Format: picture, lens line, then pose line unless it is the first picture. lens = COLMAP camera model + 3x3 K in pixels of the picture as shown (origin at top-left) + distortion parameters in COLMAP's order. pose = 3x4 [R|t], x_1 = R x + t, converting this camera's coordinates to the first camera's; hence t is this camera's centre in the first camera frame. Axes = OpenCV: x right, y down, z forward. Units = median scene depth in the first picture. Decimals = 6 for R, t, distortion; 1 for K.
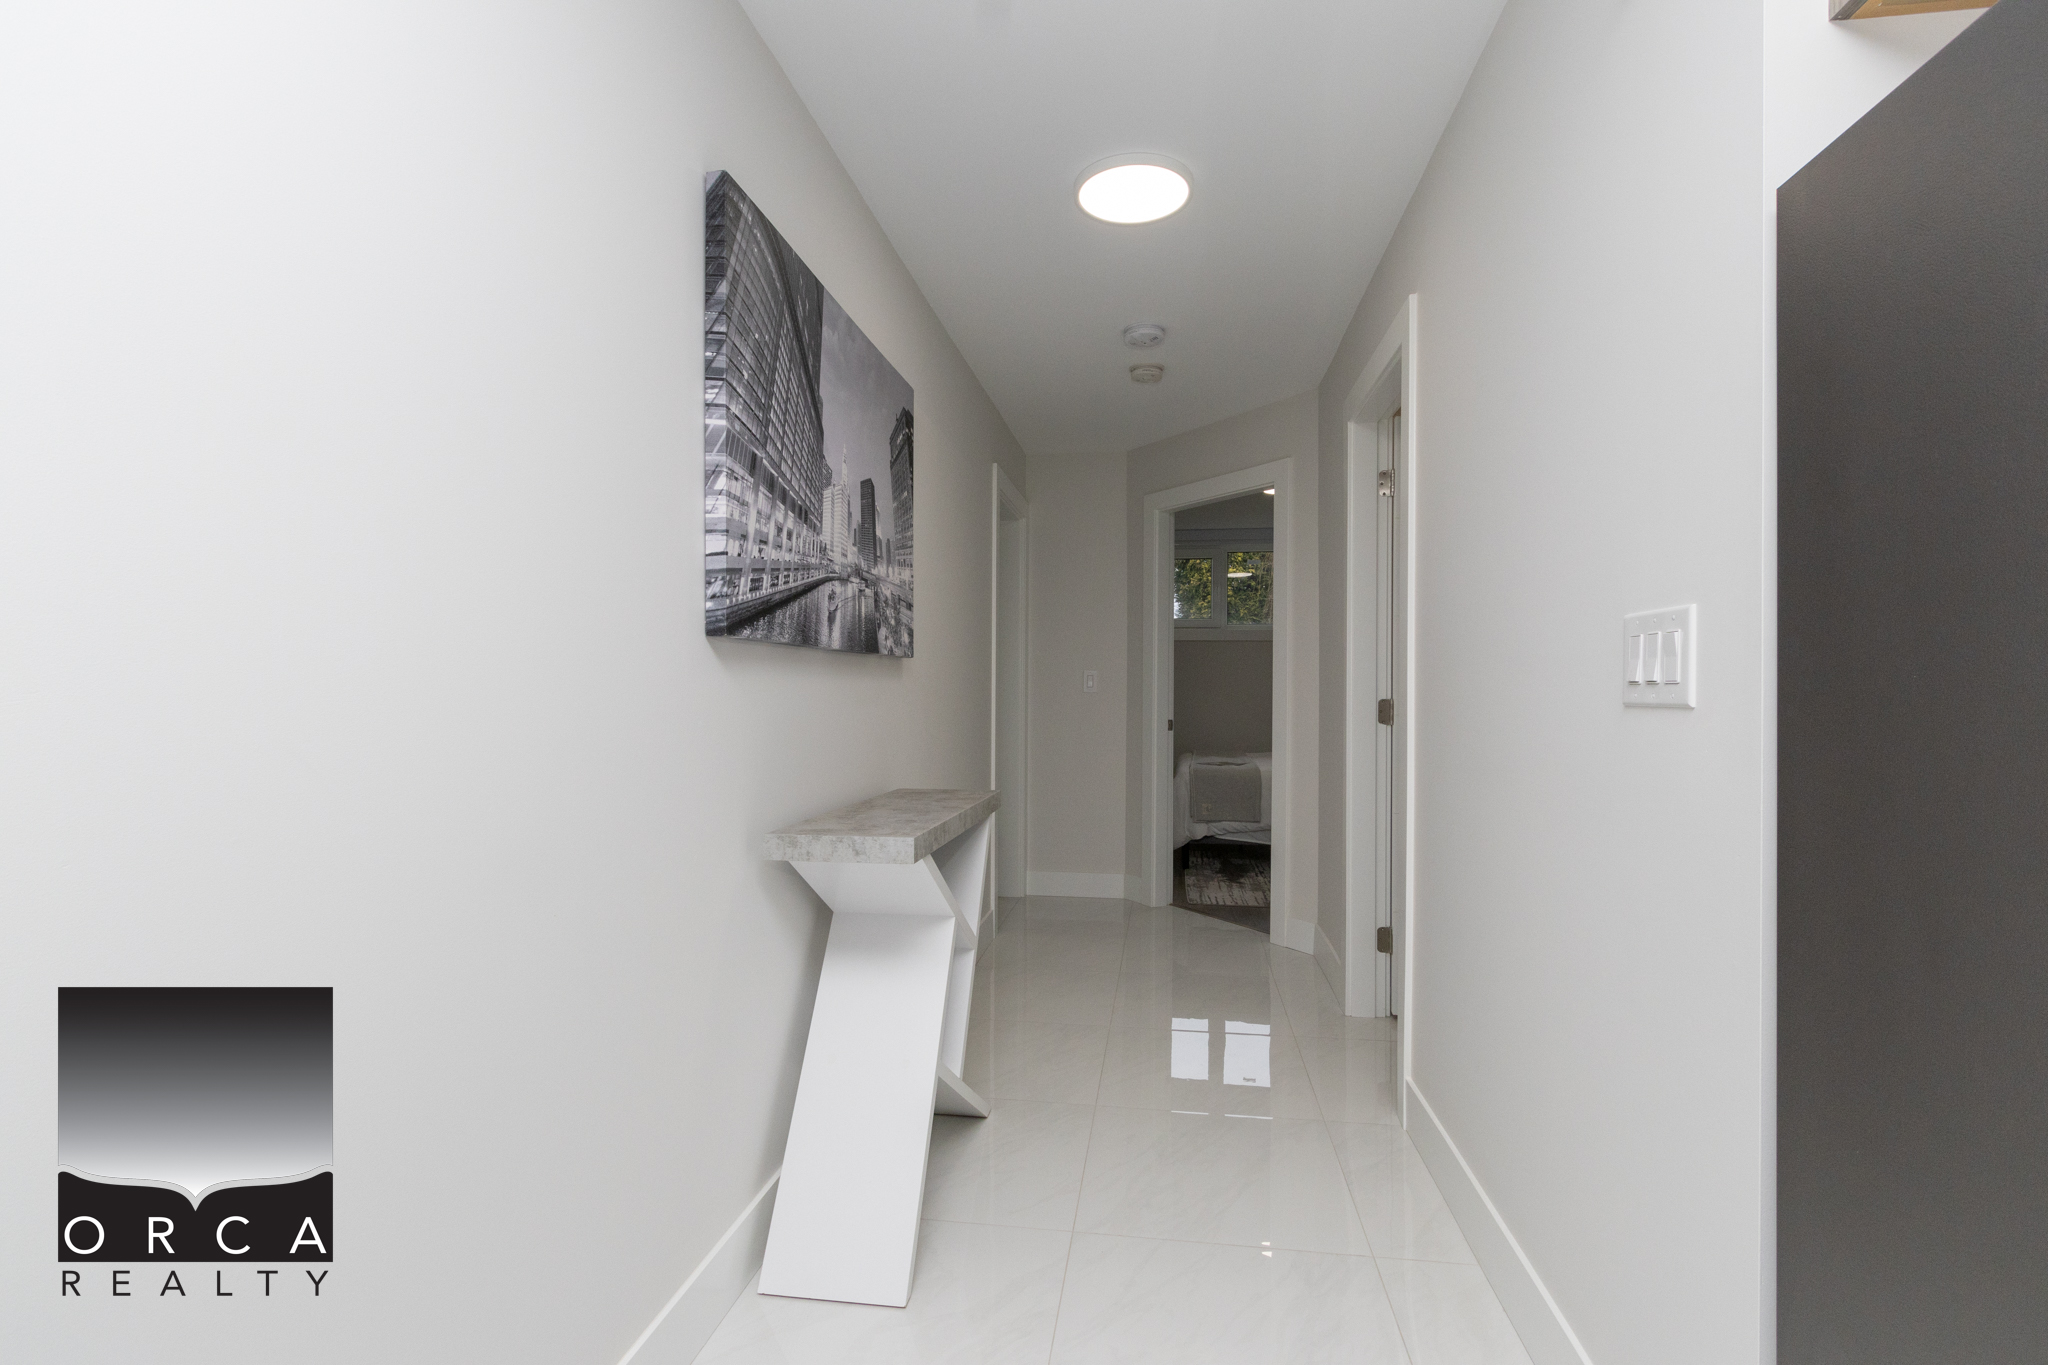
lens RADIAL K [[926.6, 0, 1025.0], [0, 926.6, 687.2], [0, 0, 1]] dist [0.003010, 0.000161]
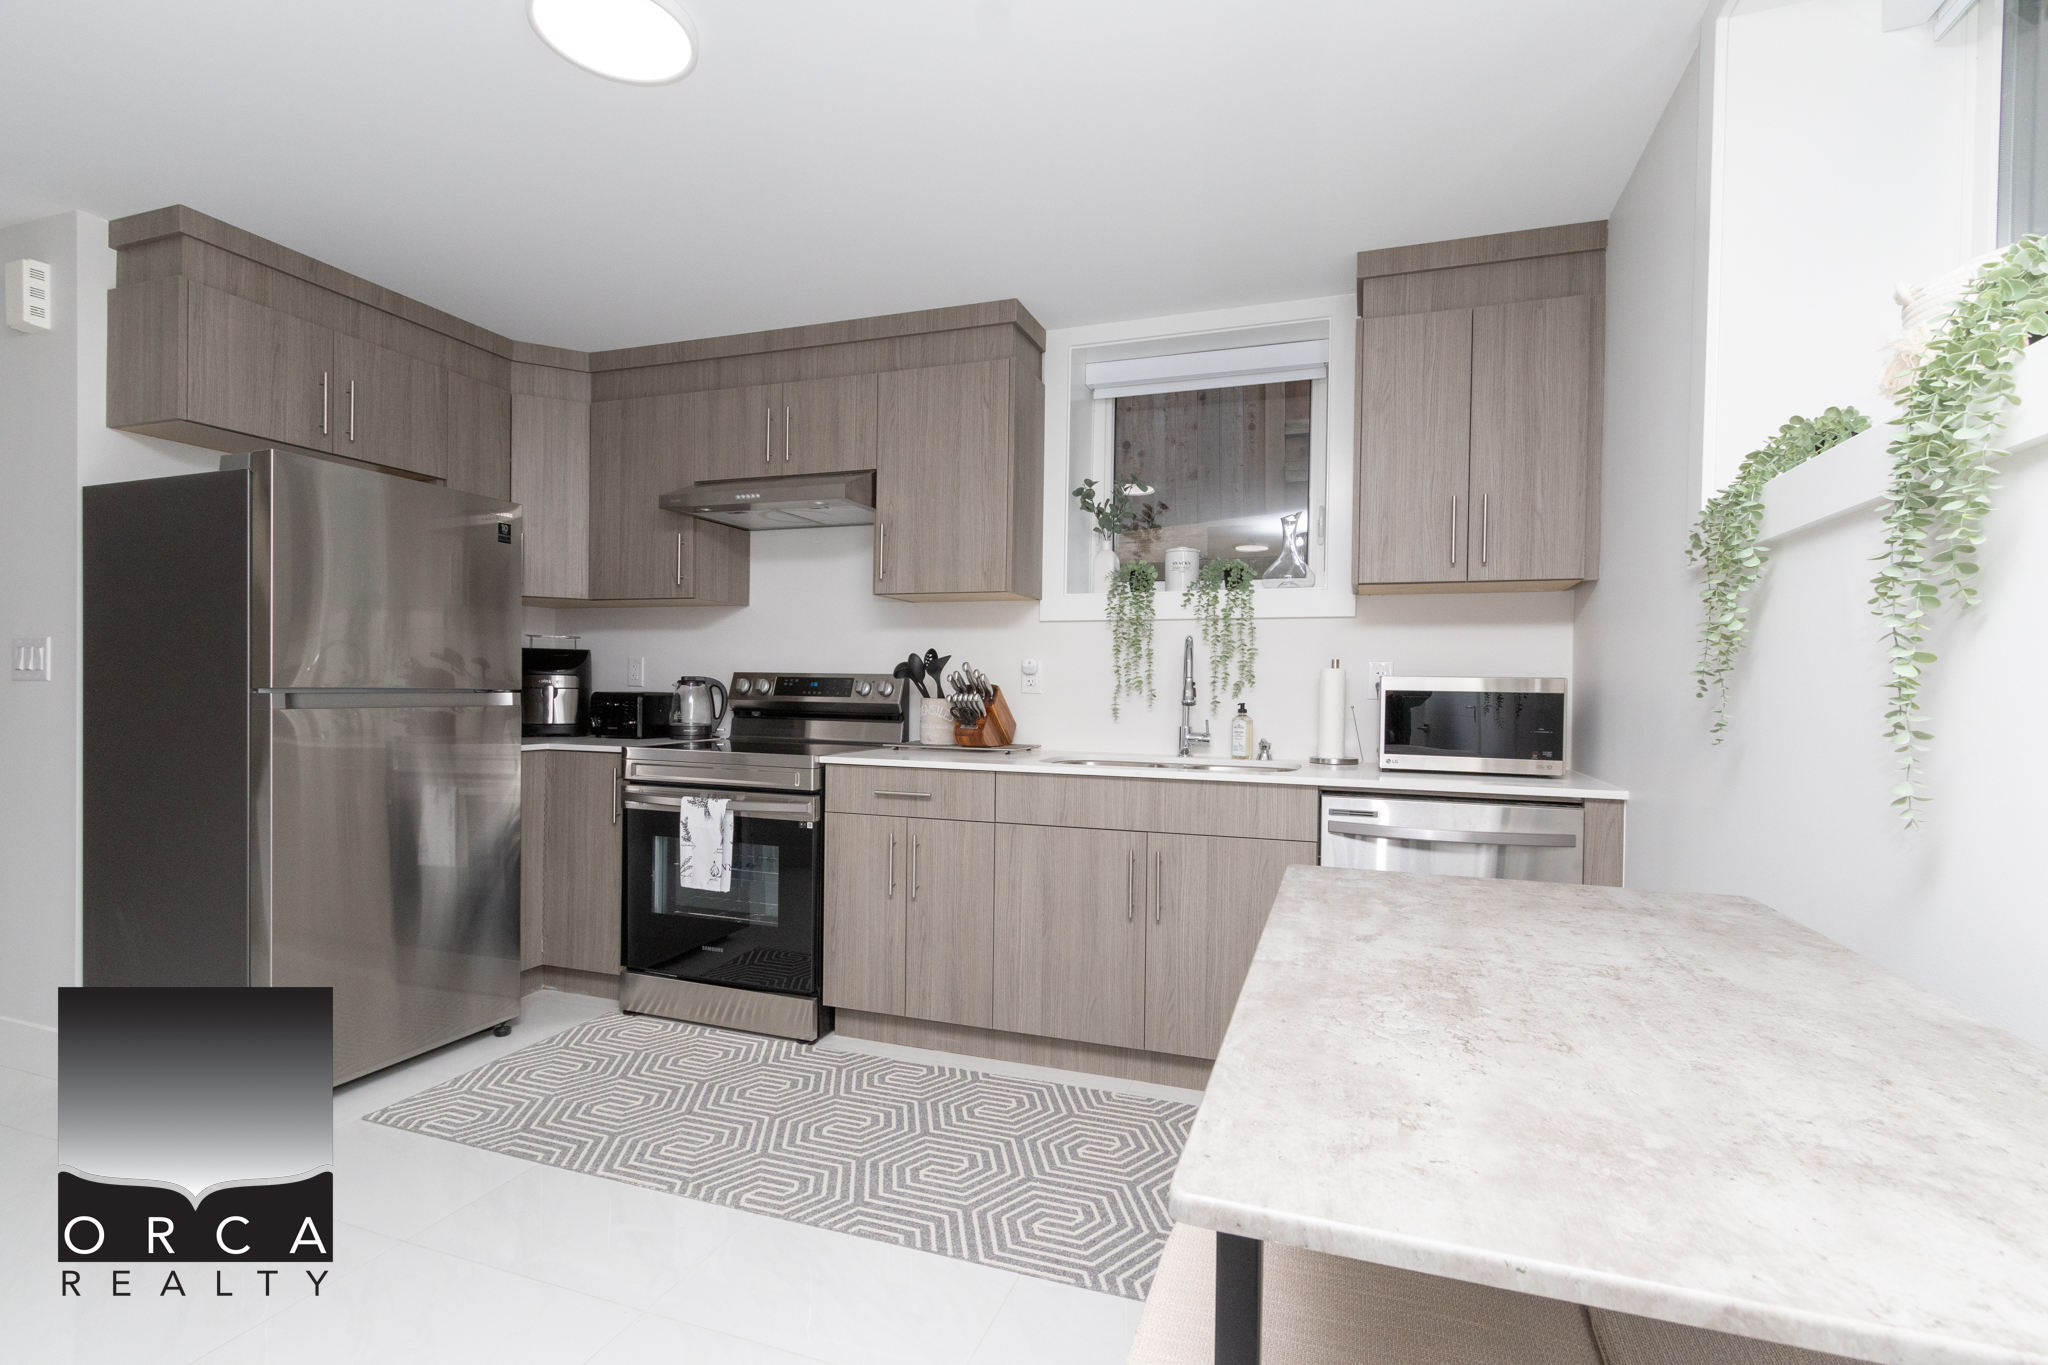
lens RADIAL K [[926.6, 0, 1026.4], [0, 926.6, 686.9], [0, 0, 1]] dist [0.003010, 0.000161]
pose [[0.182241, -0.004072, 0.983245, -1.089374], [-0.011015, 0.999920, 0.006183, -0.004857], [-0.983192, -0.011957, 0.182181, -1.776025]]
